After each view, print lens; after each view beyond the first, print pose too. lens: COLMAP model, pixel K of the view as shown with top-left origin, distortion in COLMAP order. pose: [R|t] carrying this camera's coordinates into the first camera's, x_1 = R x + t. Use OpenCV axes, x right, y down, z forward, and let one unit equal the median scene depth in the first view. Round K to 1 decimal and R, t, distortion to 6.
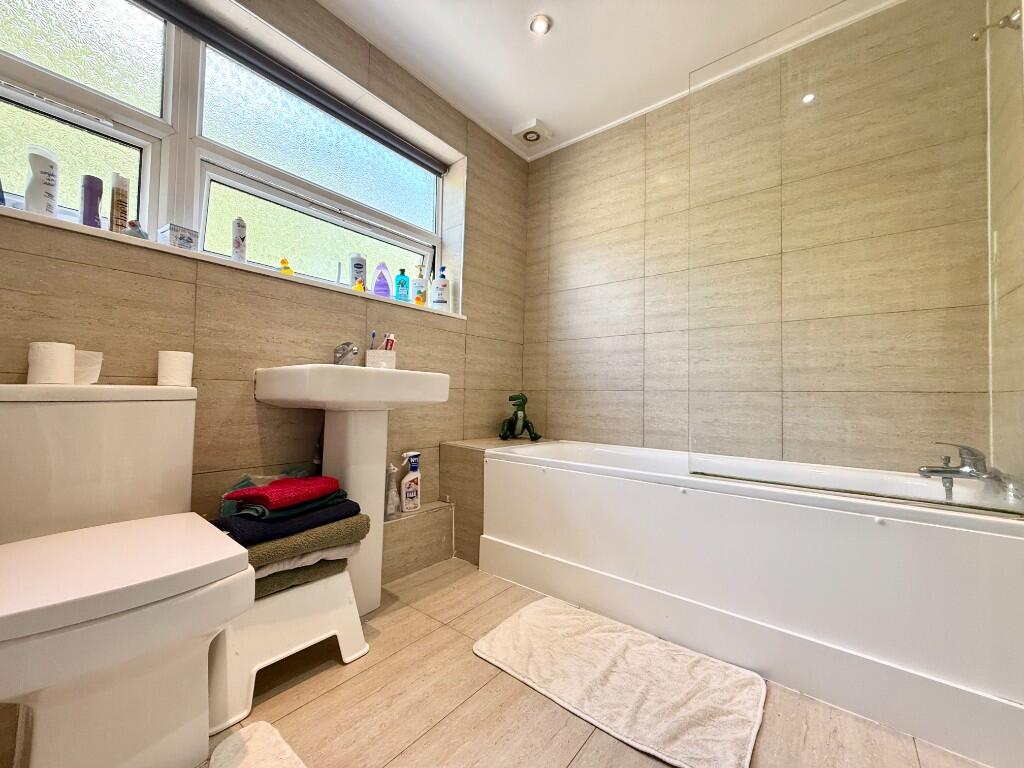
lens RADIAL K [[407.7, 0, 509.1], [0, 407.7, 384.6], [0, 0, 1]] dist [0.001046, 0.000214]
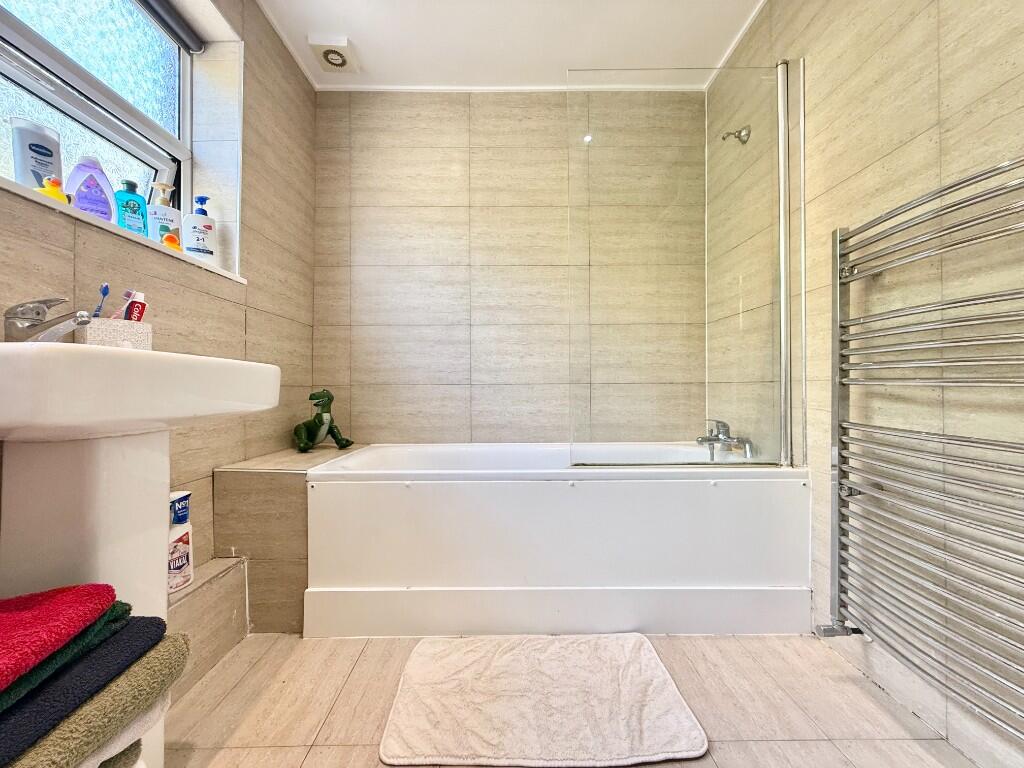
lens RADIAL K [[407.7, 0, 509.1], [0, 407.7, 384.6], [0, 0, 1]] dist [0.001046, 0.000214]
pose [[0.773611, -0.017084, 0.633430, -0.219433], [0.000751, 0.999661, 0.026044, -0.009714], [-0.633660, -0.019672, 0.773361, 0.205081]]
